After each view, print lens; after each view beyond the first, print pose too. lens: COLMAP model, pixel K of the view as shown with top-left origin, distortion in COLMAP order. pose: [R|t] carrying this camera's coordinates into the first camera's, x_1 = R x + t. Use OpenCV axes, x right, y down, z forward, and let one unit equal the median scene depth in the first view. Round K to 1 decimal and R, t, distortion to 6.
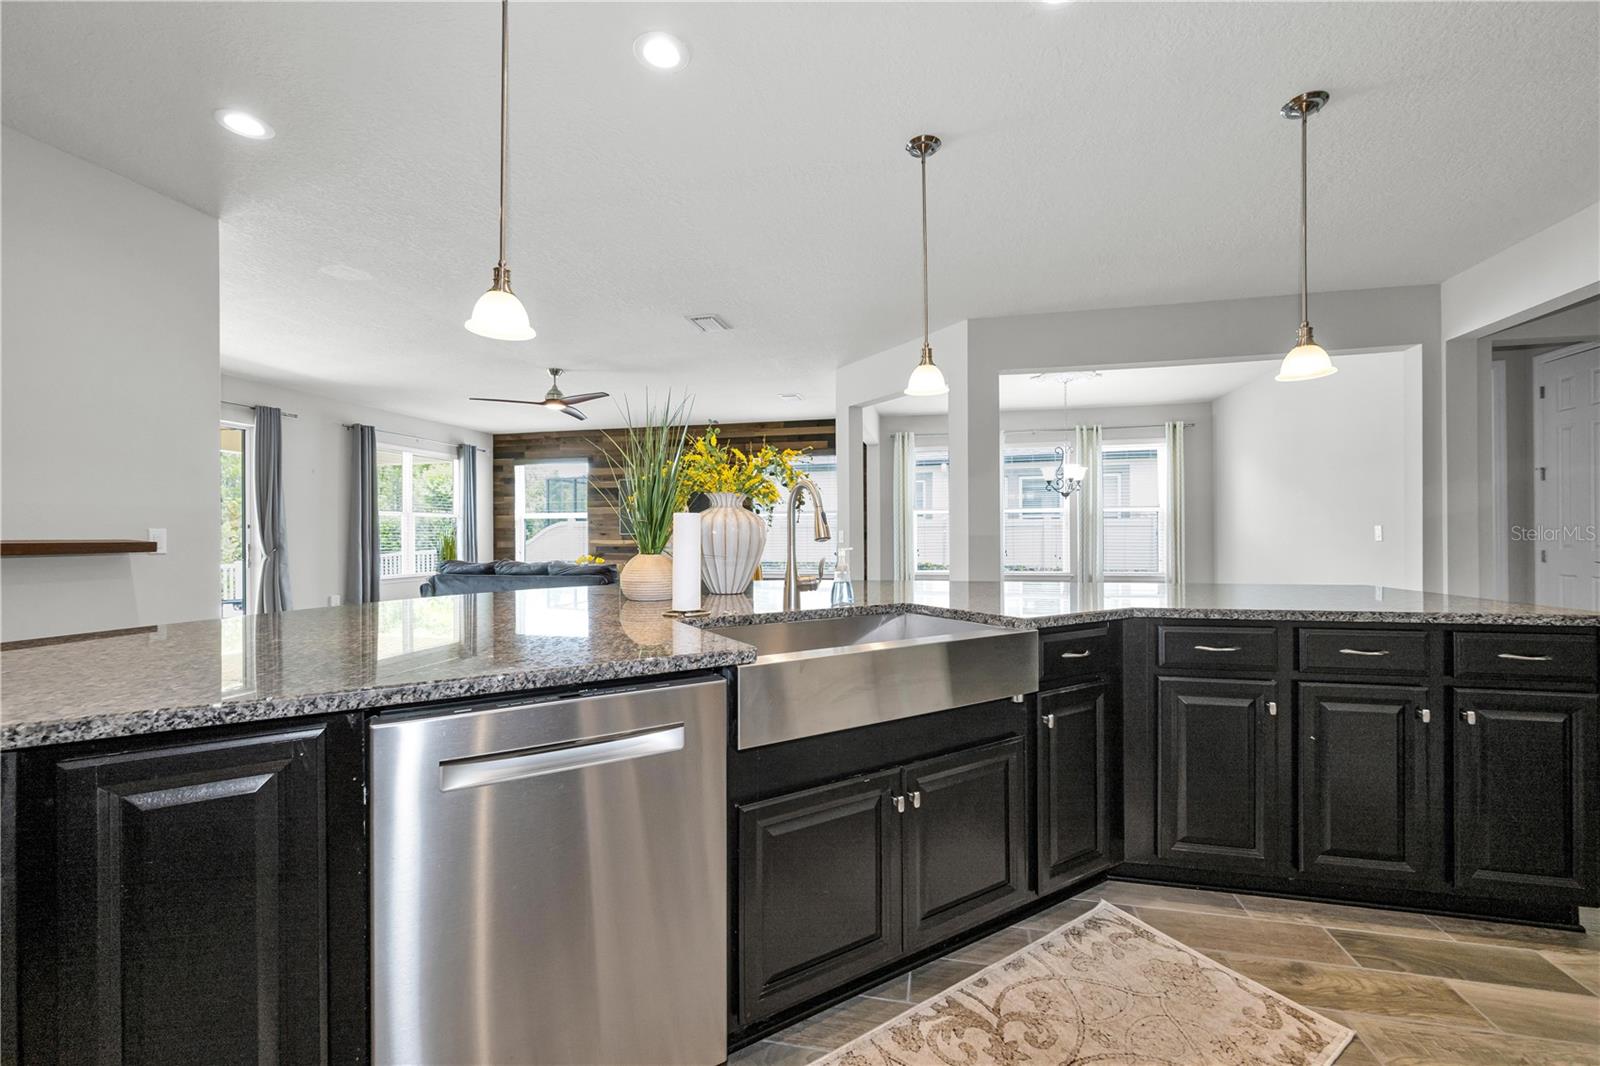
lens RADIAL K [[638.7, 0, 804.6], [0, 638.7, 529.0], [0, 0, 1]] dist [0.000027, 0.000077]
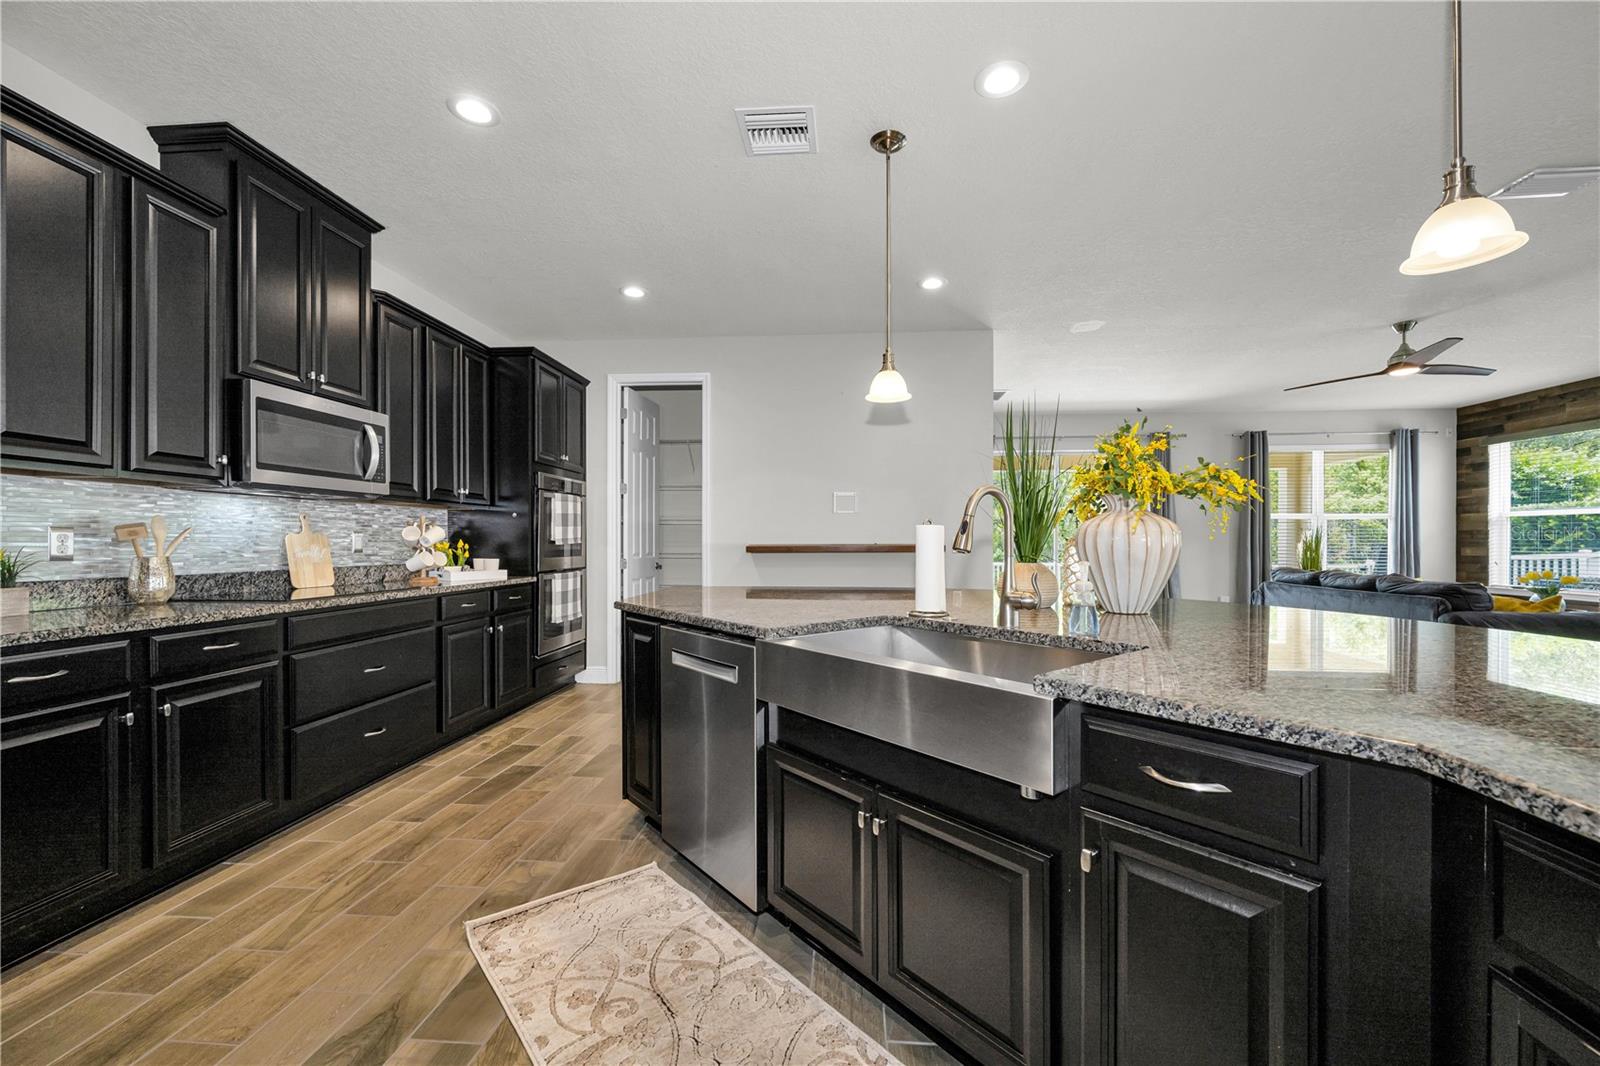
lens RADIAL K [[638.7, 0, 806.1], [0, 638.7, 540.9], [0, 0, 1]] dist [0.000027, 0.000077]
pose [[0.137714, 0.002466, -0.990469, 0.169052], [0.011384, 0.999927, 0.004073, -0.000783], [0.990407, -0.011837, 0.137675, 0.119253]]
